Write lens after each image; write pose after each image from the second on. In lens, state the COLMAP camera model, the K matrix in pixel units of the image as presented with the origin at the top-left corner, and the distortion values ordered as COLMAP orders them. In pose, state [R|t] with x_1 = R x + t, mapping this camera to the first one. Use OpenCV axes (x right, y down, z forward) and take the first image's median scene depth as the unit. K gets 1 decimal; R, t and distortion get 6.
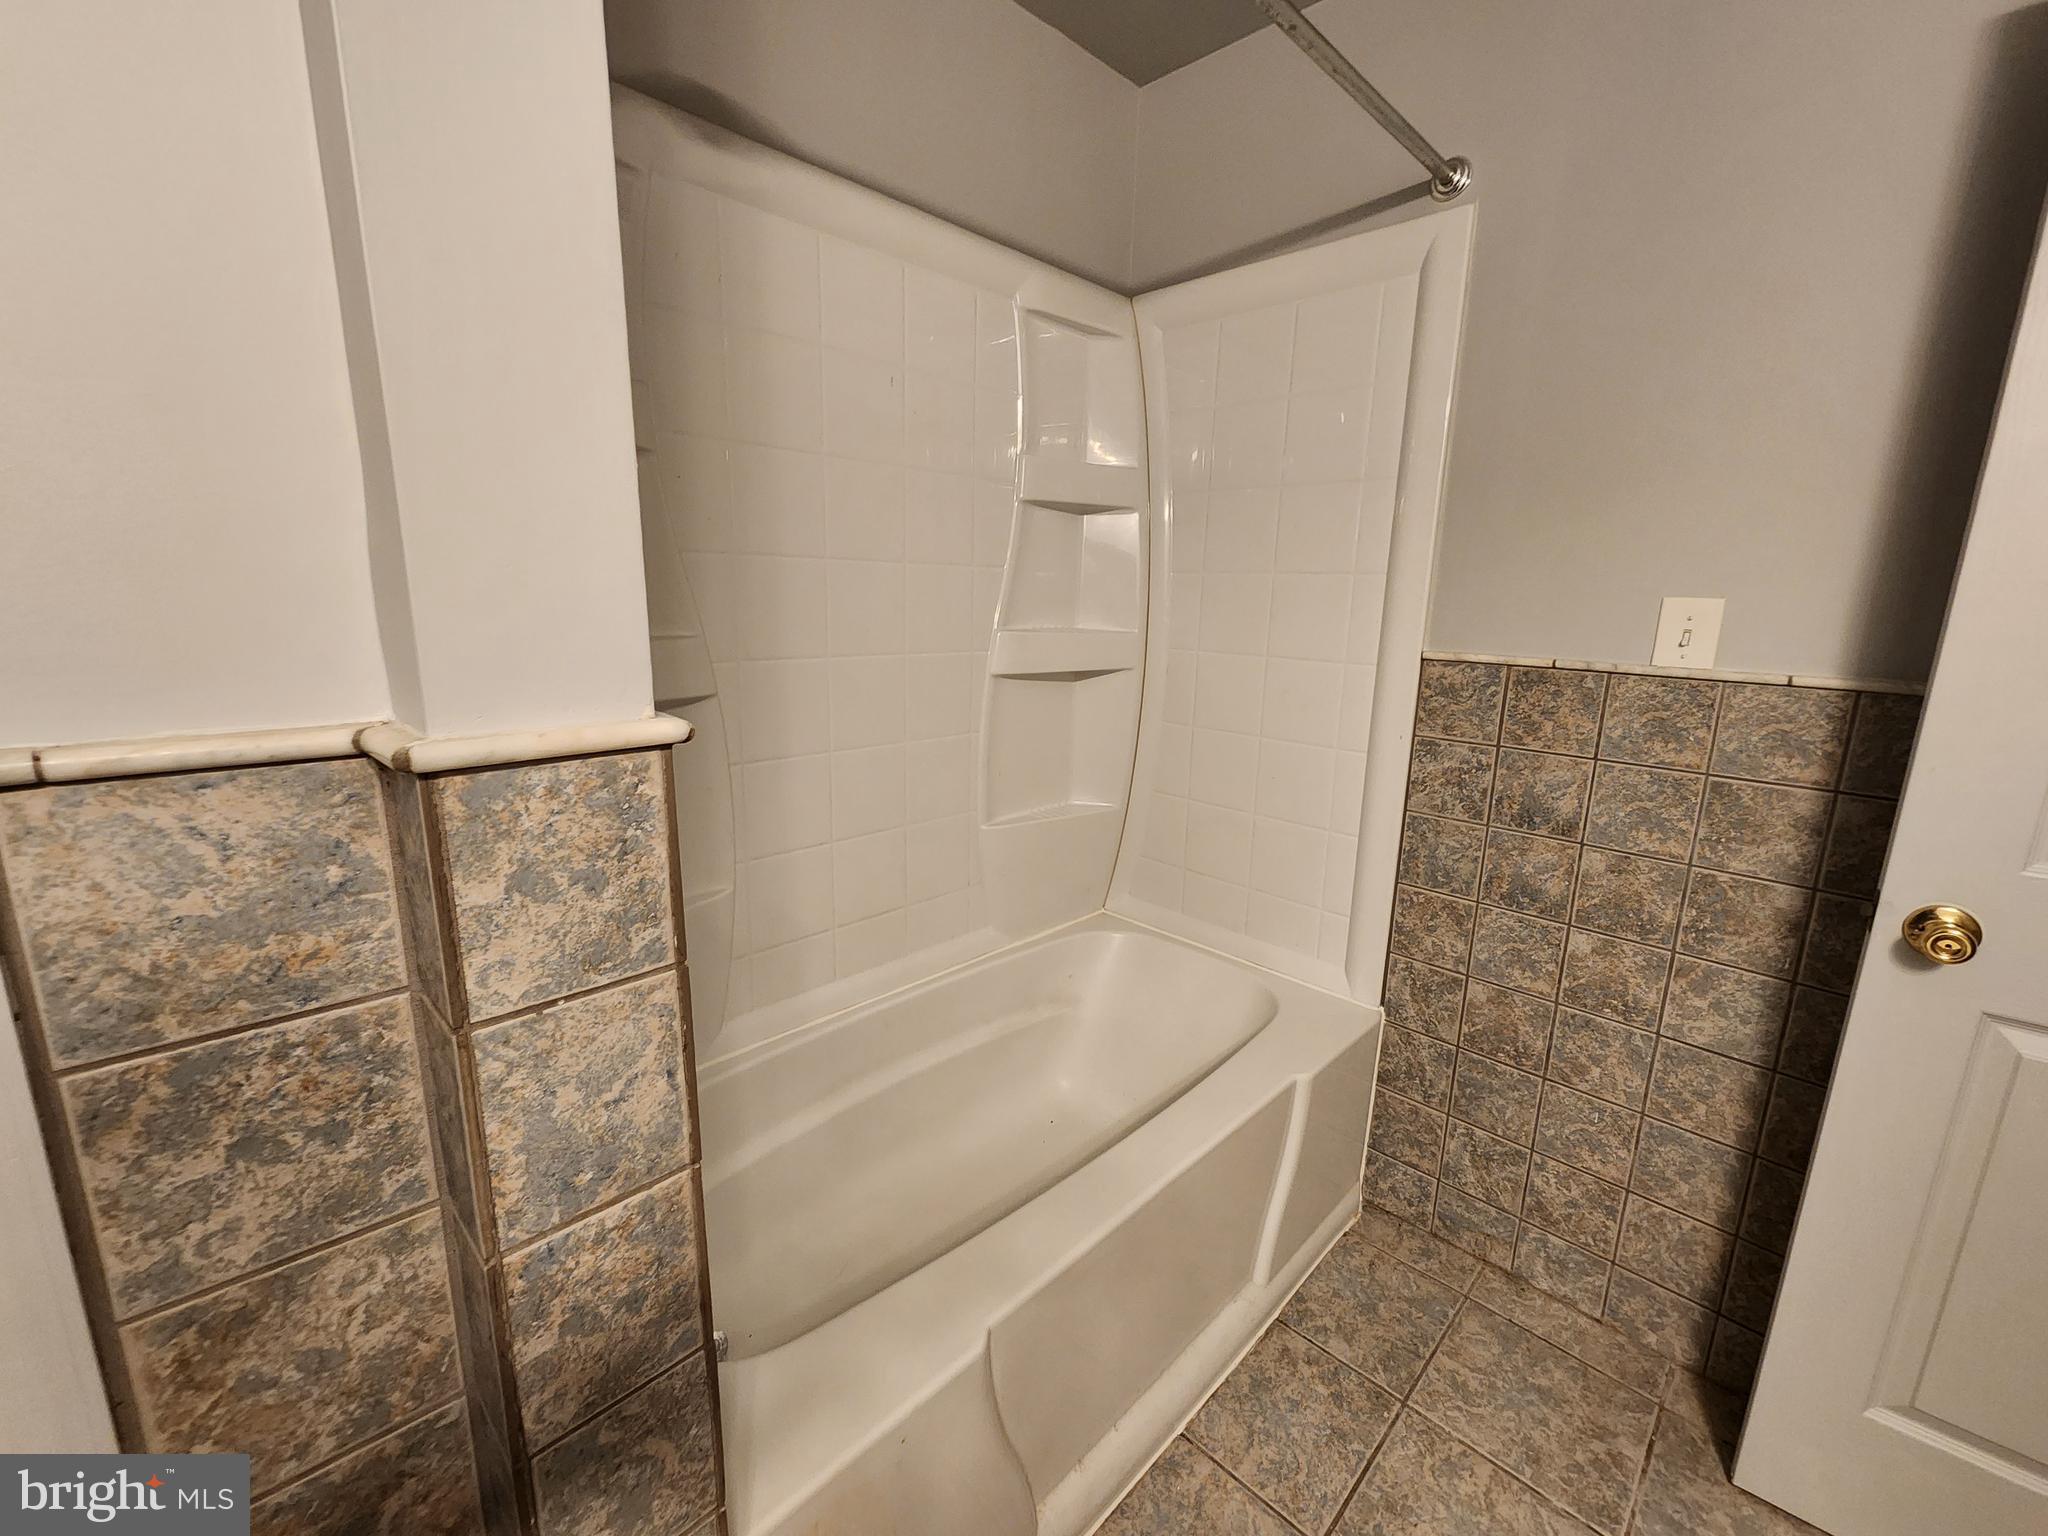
lens RADIAL K [[842.0, 0, 1025.0], [0, 842.0, 764.6], [0, 0, 1]] dist [-0.008012, -0.000392]
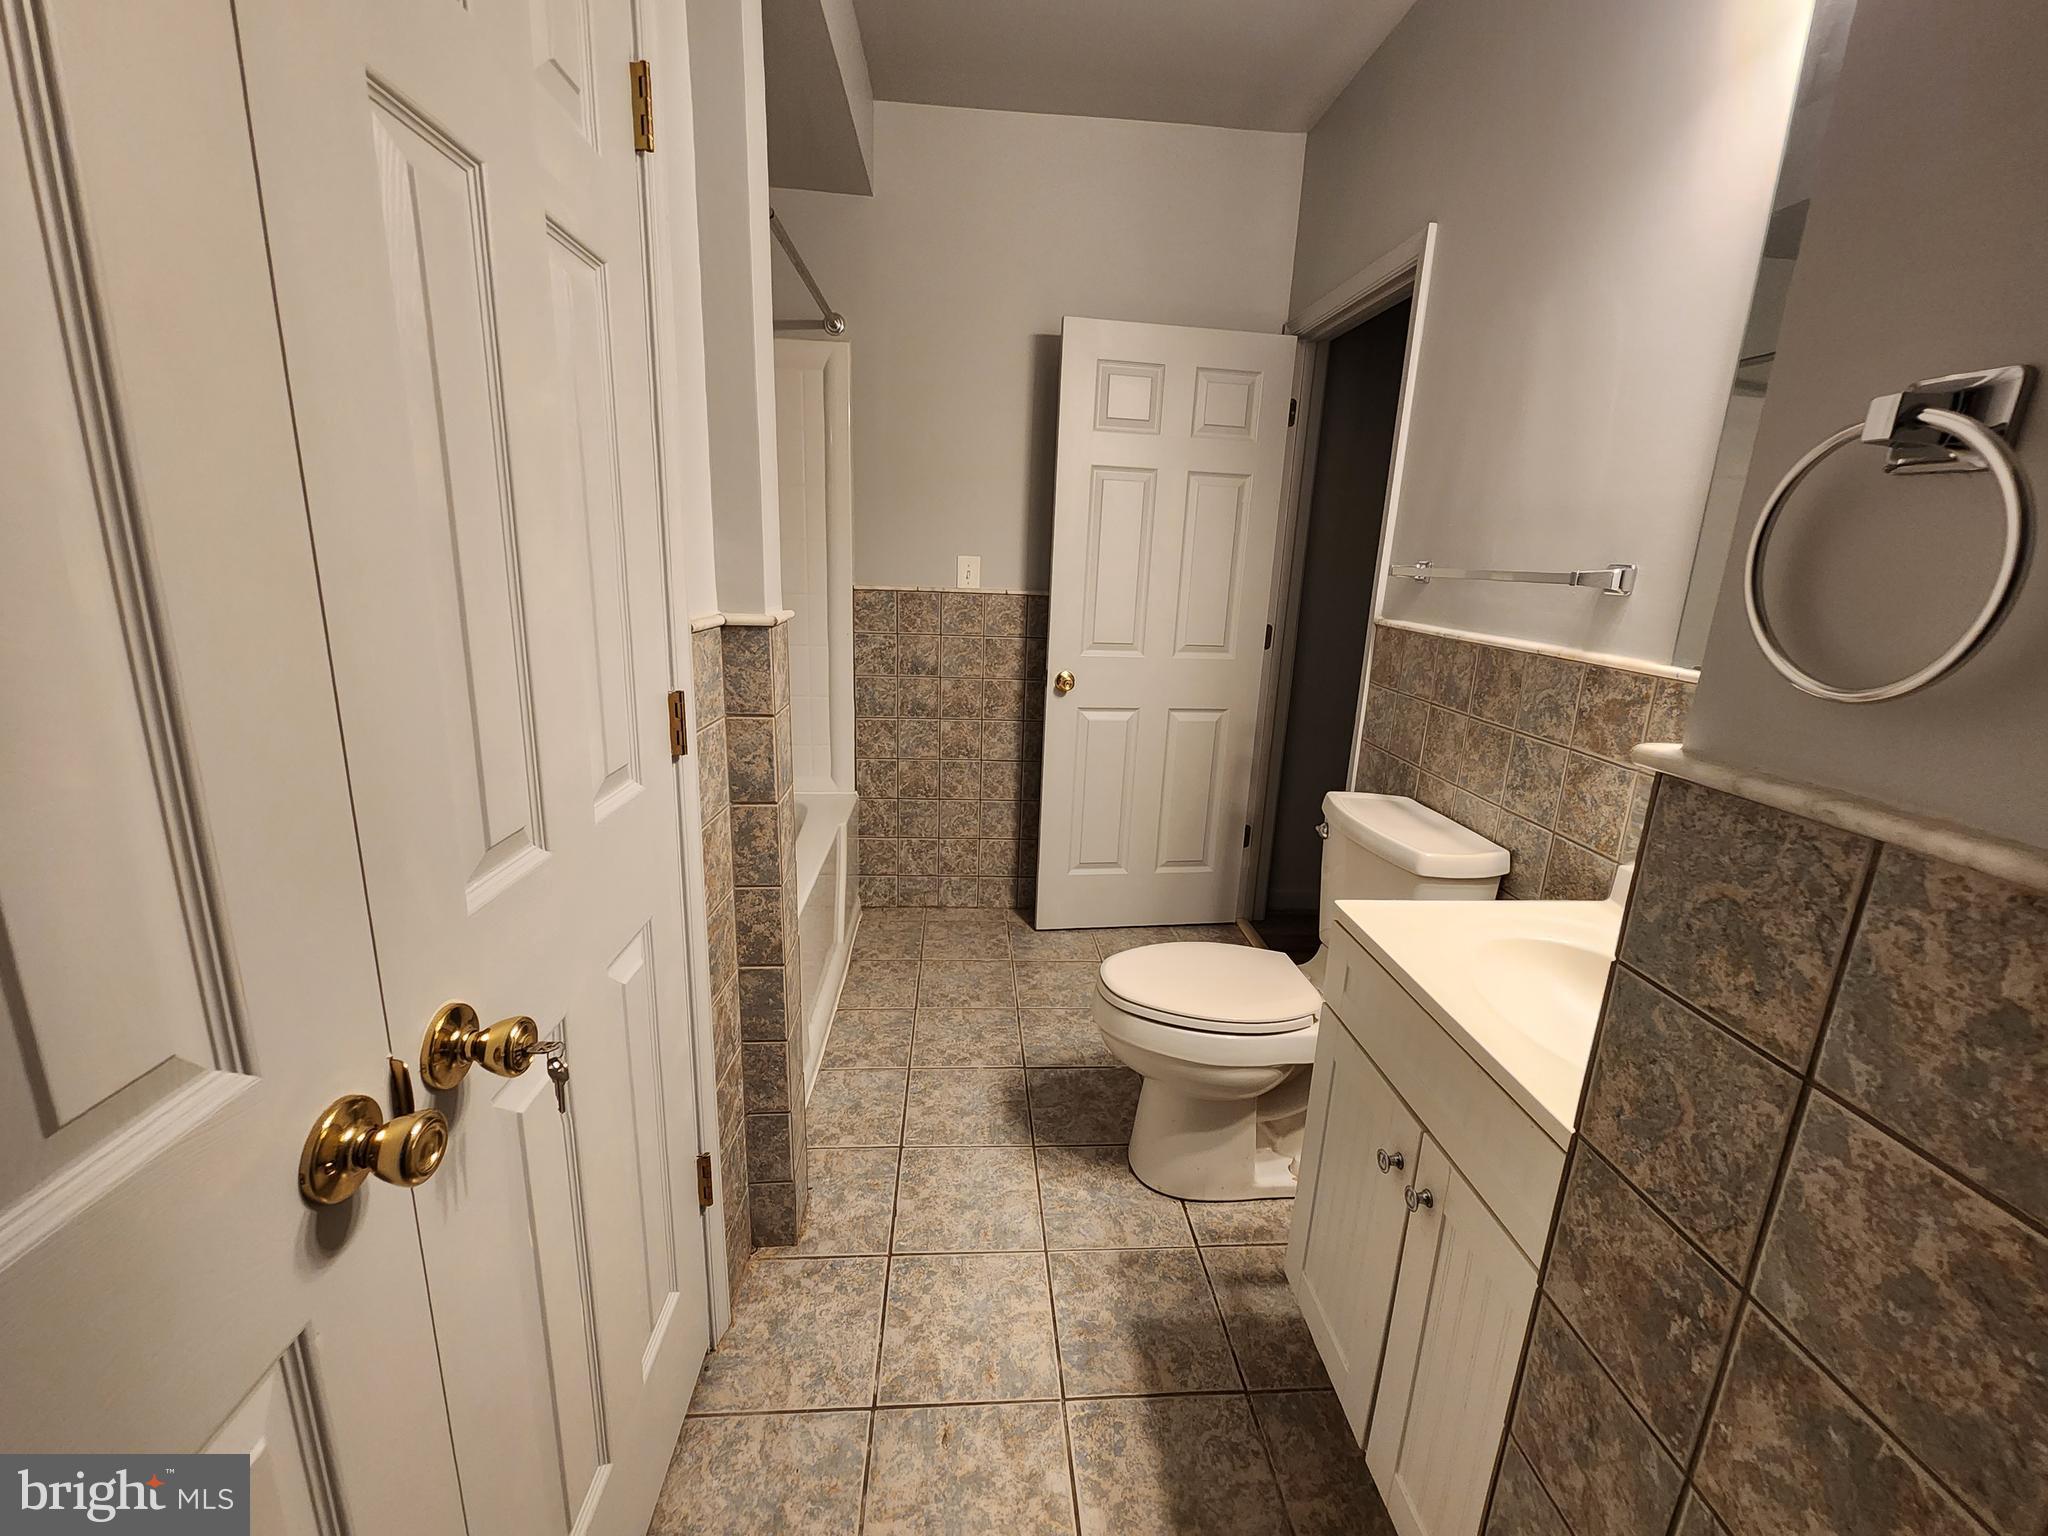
lens RADIAL K [[842.0, 0, 1024.7], [0, 842.0, 761.9], [0, 0, 1]] dist [-0.008012, -0.000392]
pose [[0.659886, -0.180668, 0.729322, -0.722714], [0.134023, 0.983397, 0.122346, 0.072316], [-0.739317, 0.017011, 0.673143, -0.522451]]
